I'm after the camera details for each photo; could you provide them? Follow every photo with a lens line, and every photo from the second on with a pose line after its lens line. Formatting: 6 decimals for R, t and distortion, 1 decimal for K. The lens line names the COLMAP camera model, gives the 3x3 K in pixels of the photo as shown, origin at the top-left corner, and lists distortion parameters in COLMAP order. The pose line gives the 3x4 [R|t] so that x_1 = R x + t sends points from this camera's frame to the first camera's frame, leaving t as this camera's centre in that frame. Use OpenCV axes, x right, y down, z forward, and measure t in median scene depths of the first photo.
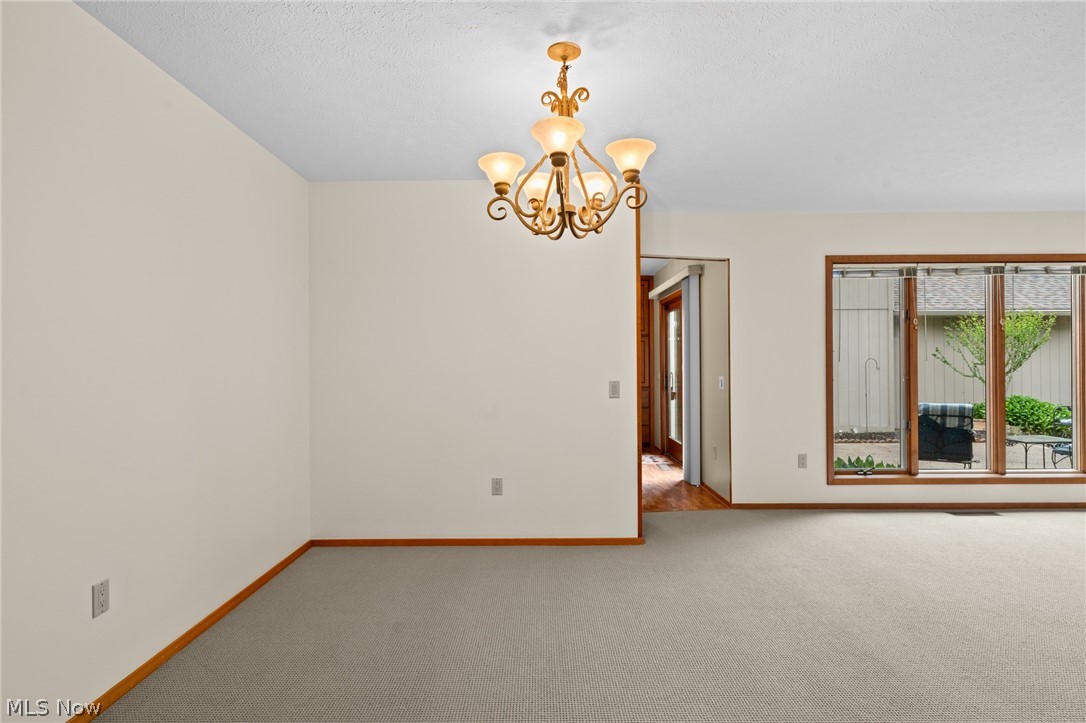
lens RADIAL K [[545.2, 0, 544.3], [0, 545.2, 365.3], [0, 0, 1]] dist [0.000363, 0.000087]
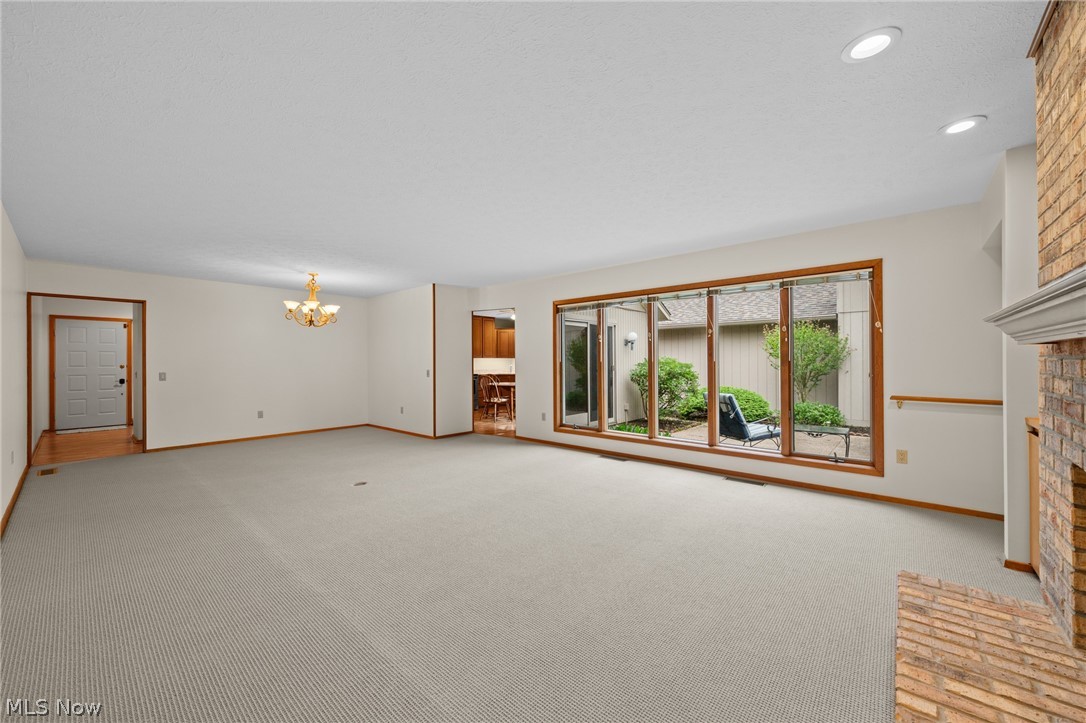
lens RADIAL K [[408.0, 0, 547.7], [0, 408.0, 357.9], [0, 0, 1]] dist [-0.002044, -0.000024]
pose [[0.762883, -0.004171, -0.646523, 1.155382], [-0.000367, 0.999976, -0.006884, -0.007855], [0.646536, 0.005489, 0.762864, -0.017999]]
